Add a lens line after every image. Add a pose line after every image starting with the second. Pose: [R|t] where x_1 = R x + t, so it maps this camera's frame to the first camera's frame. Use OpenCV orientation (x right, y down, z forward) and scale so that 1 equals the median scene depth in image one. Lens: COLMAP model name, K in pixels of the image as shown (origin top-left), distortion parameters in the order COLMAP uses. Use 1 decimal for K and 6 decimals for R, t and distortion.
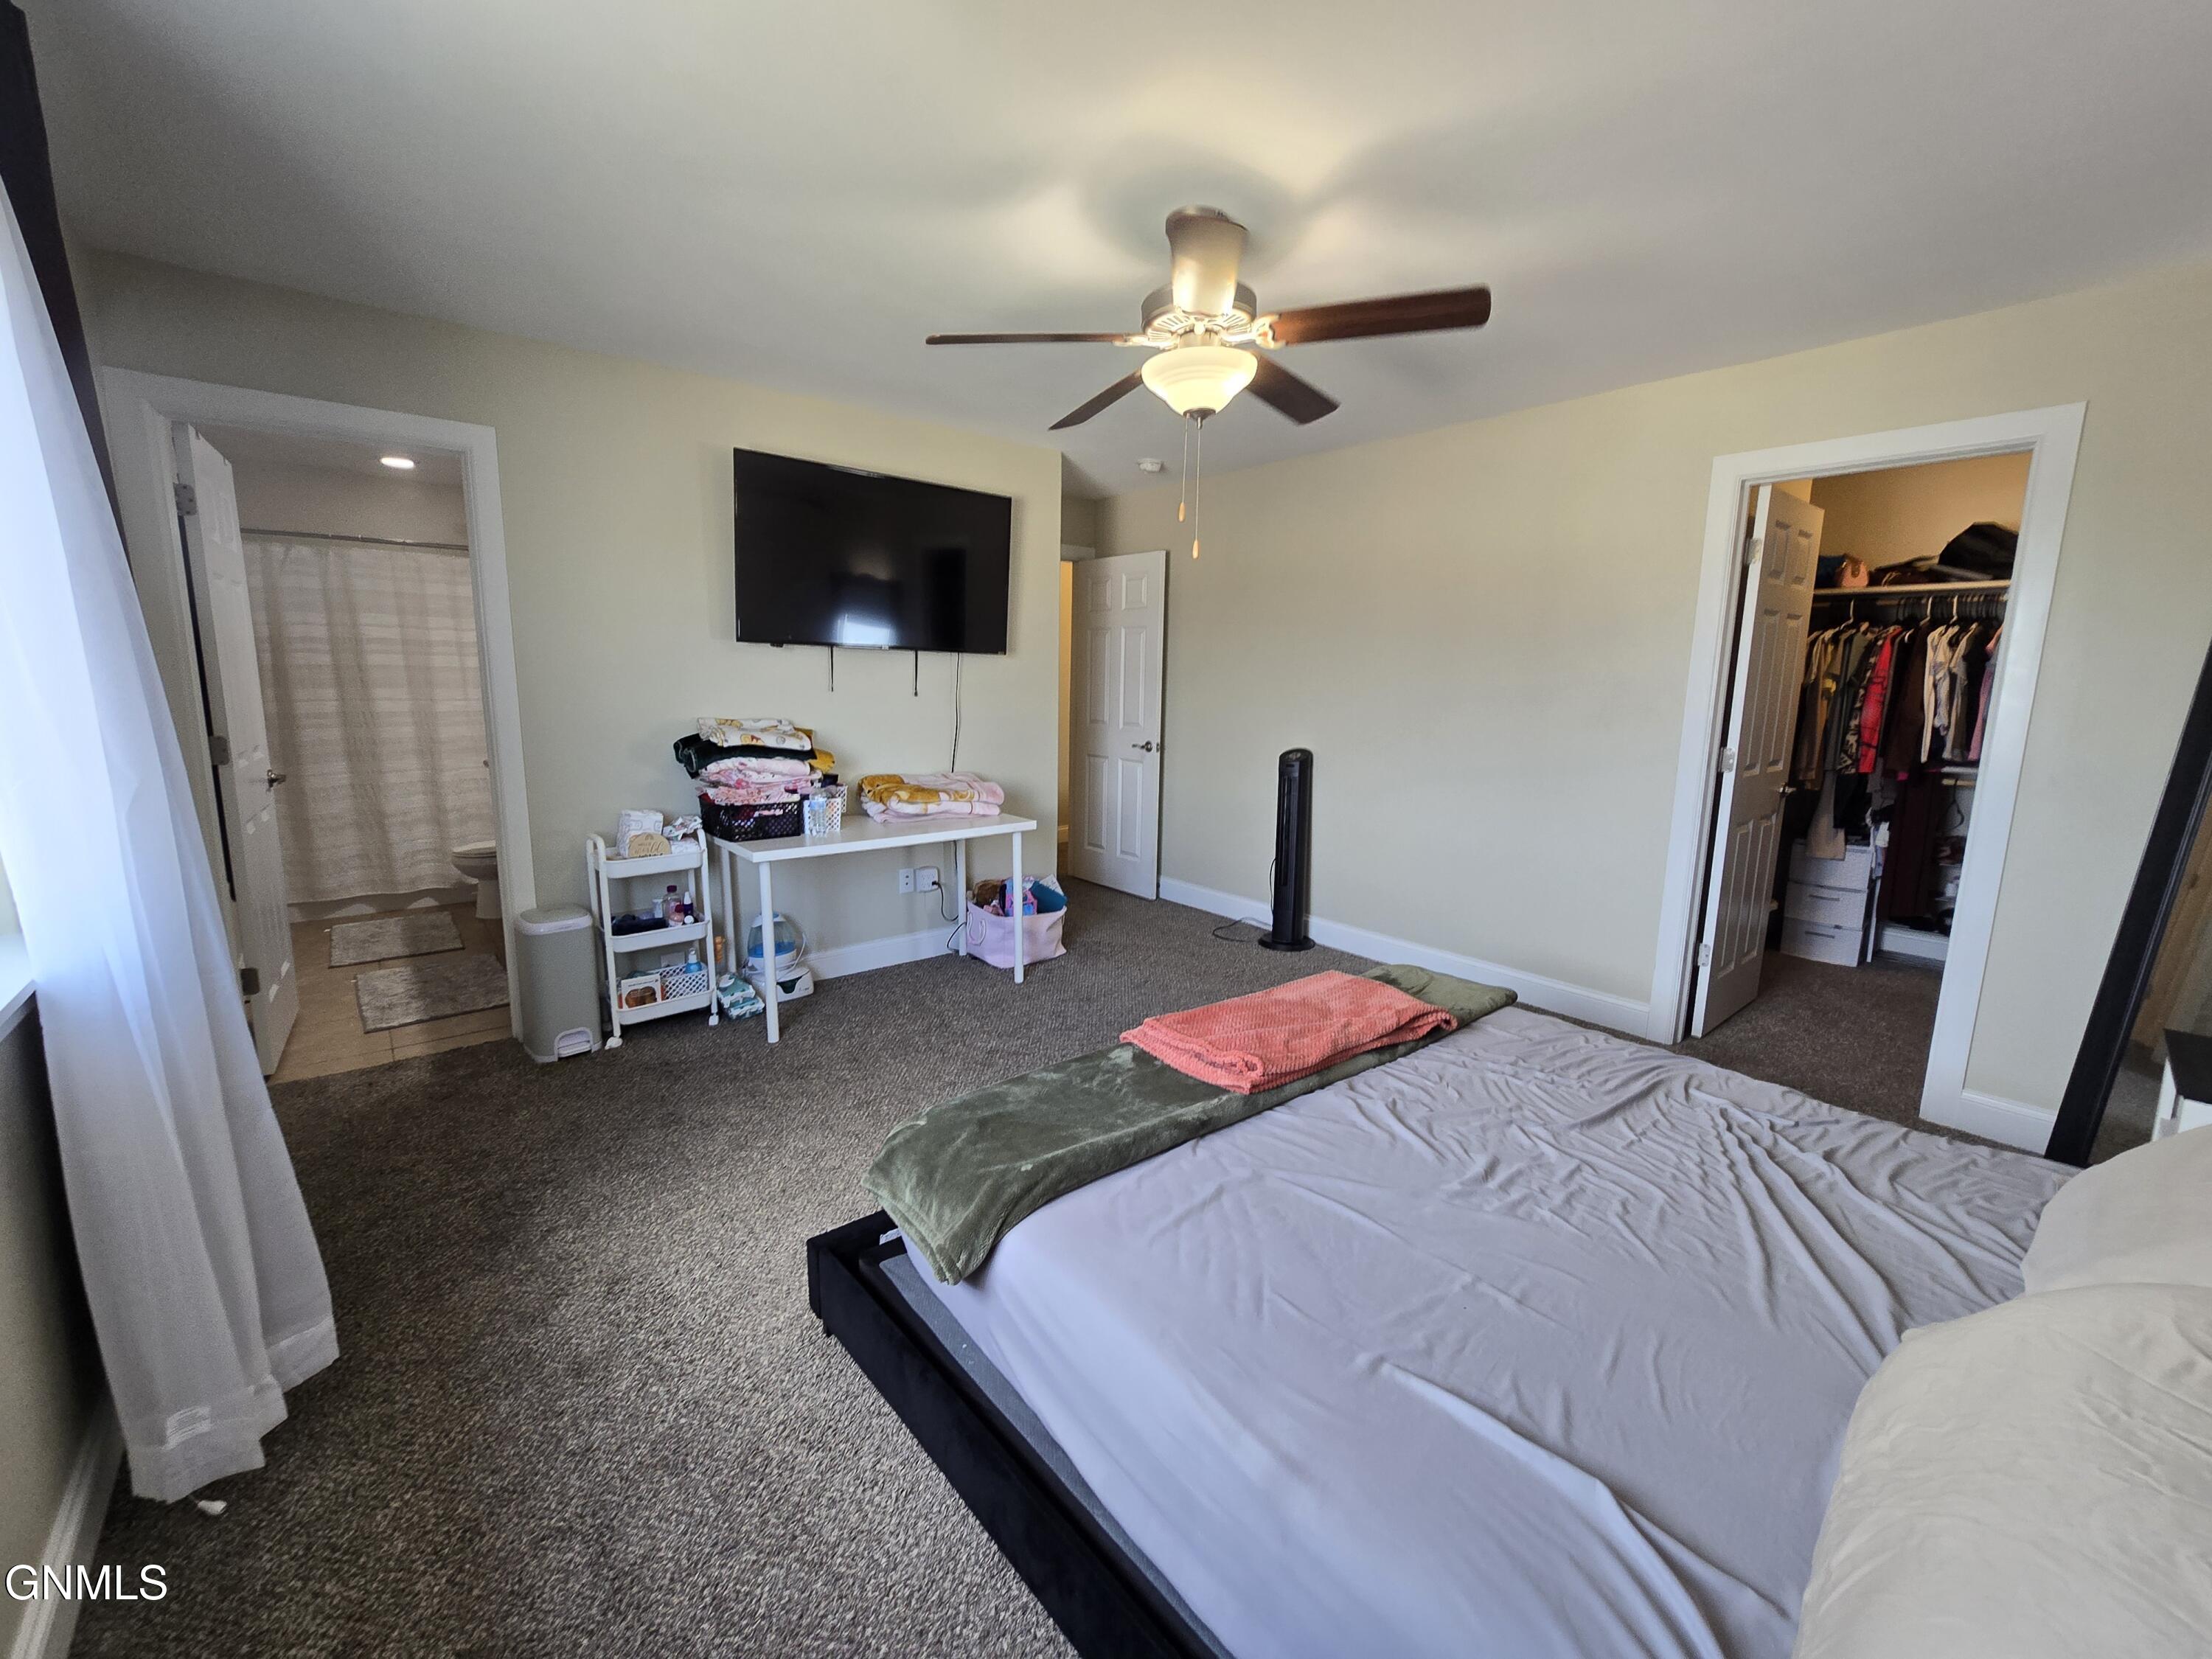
lens RADIAL K [[903.5, 0, 1108.0], [0, 903.5, 823.8], [0, 0, 1]] dist [0.000953, -0.000130]
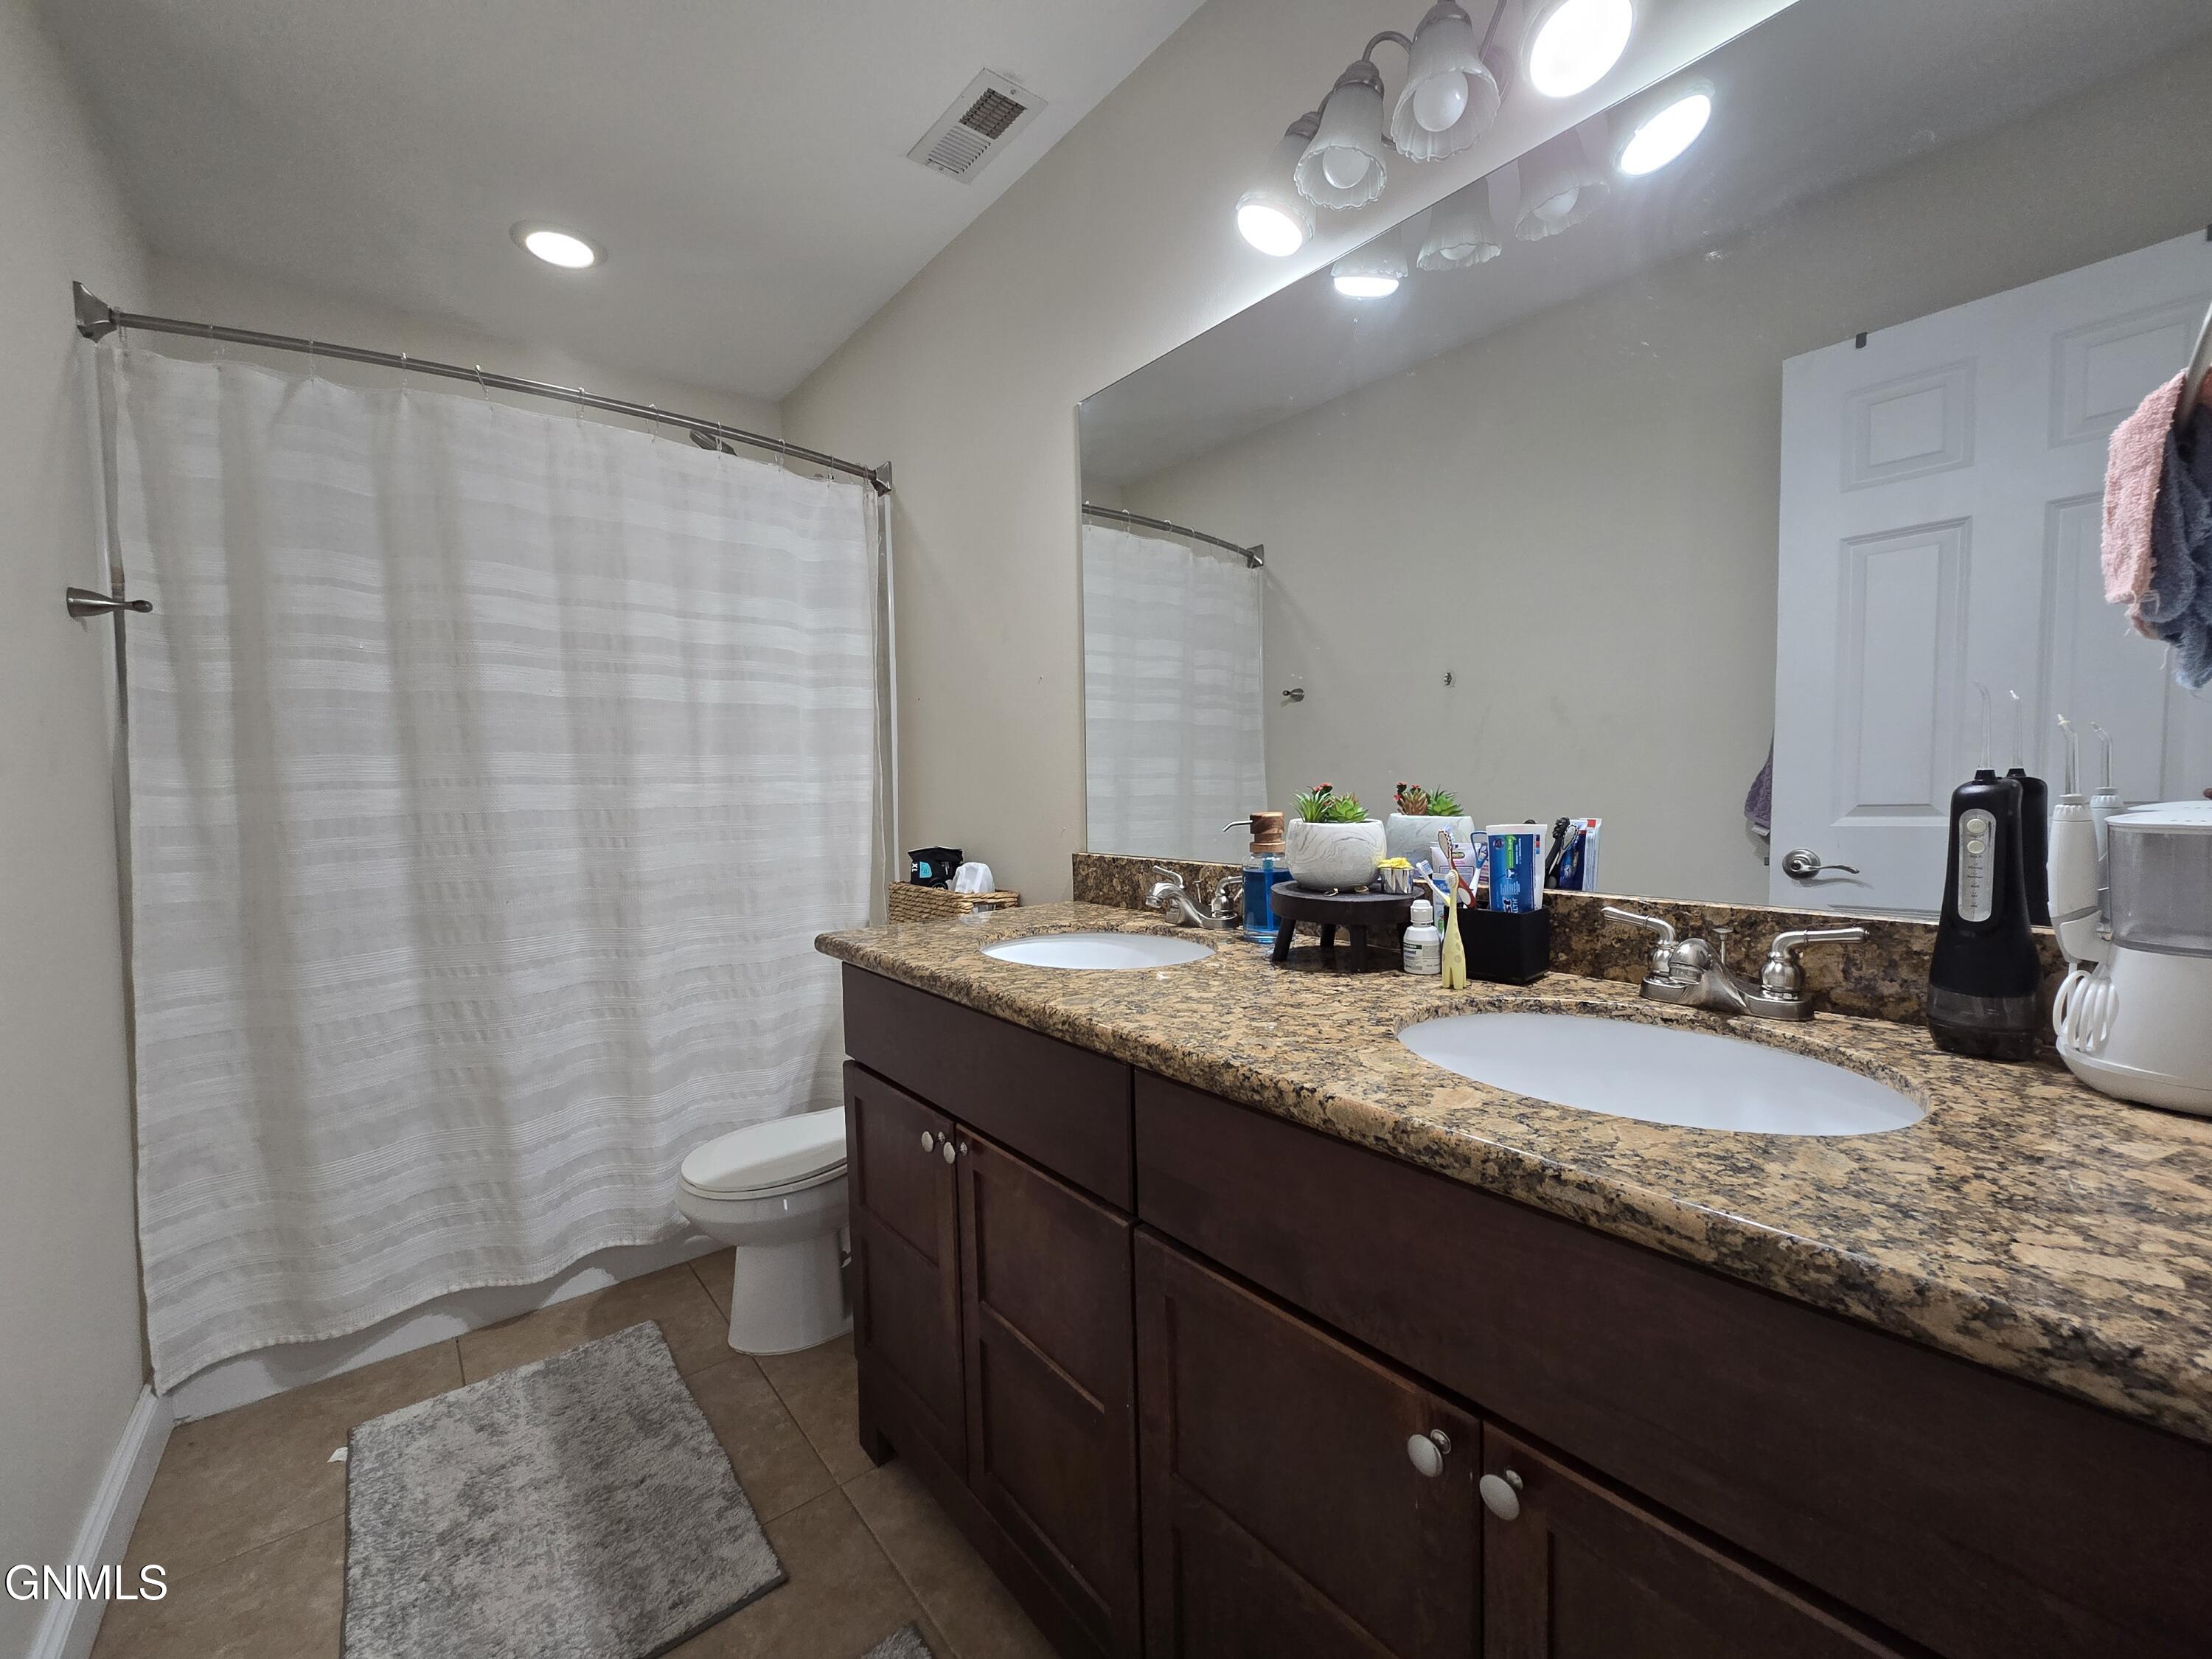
lens RADIAL K [[903.5, 0, 1104.3], [0, 903.5, 831.8], [0, 0, 1]] dist [0.000953, -0.000130]
pose [[0.999094, -0.037870, -0.019427, -0.539869], [0.035533, 0.993396, -0.109094, -0.064091], [0.023430, 0.108305, 0.993842, 0.619864]]
